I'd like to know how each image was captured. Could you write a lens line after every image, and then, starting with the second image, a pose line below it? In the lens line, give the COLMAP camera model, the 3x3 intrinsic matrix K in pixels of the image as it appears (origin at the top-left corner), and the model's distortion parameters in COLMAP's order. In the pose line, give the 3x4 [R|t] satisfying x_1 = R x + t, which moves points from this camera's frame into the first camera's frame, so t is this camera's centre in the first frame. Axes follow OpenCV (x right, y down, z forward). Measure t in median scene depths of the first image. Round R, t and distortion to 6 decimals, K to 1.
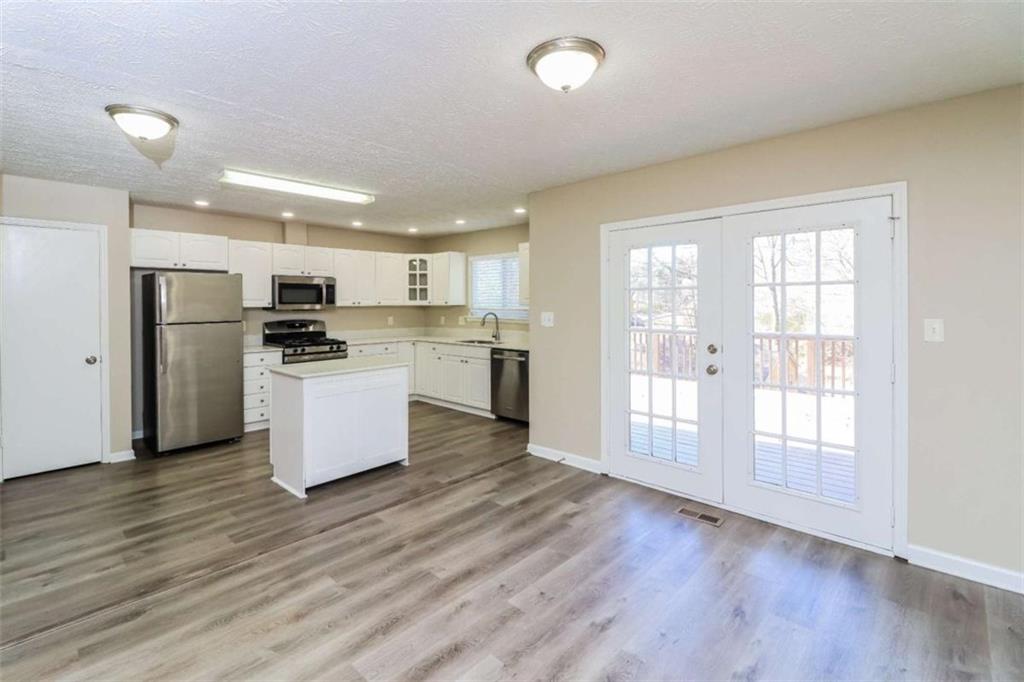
lens RADIAL K [[473.9, 0, 520.7], [0, 473.9, 307.5], [0, 0, 1]] dist [-0.013319, -0.002321]
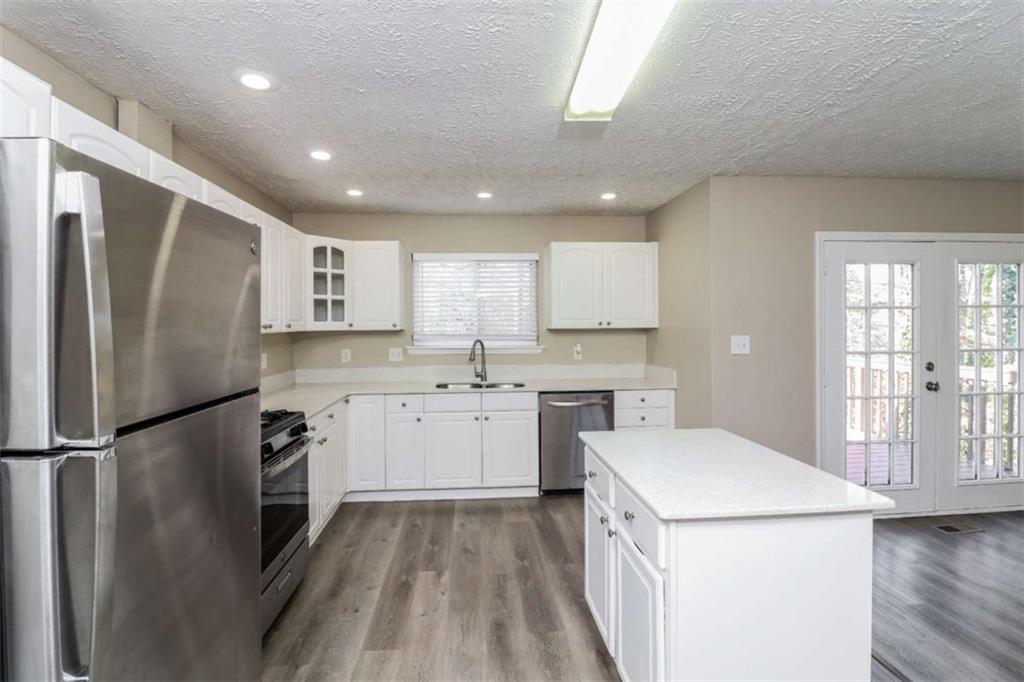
lens RADIAL K [[473.9, 0, 497.2], [0, 473.9, 328.5], [0, 0, 1]] dist [-0.013319, -0.002321]
pose [[0.682555, -0.006674, 0.730804, -0.556956], [0.013227, 0.999907, -0.003223, -0.003070], [-0.730714, 0.011866, 0.682580, 0.548753]]
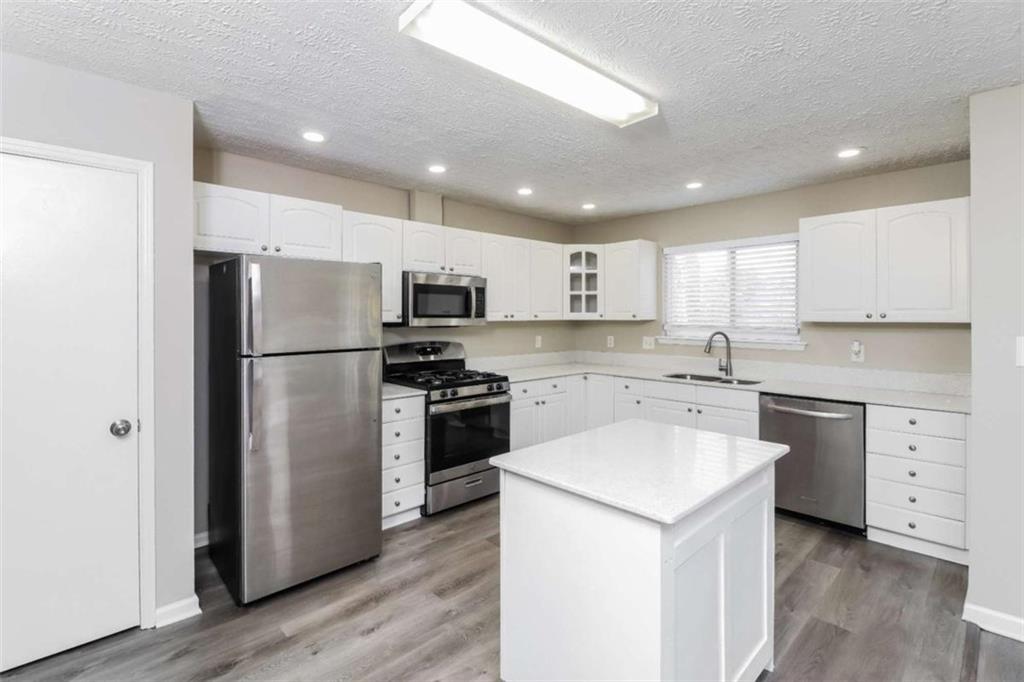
lens RADIAL K [[473.9, 0, 505.4], [0, 473.9, 318.0], [0, 0, 1]] dist [-0.013319, -0.002321]
pose [[0.997076, 0.003861, -0.076322, -0.316491], [-0.004409, 0.999966, -0.007015, -0.002433], [0.076293, 0.007331, 0.997059, 0.357108]]
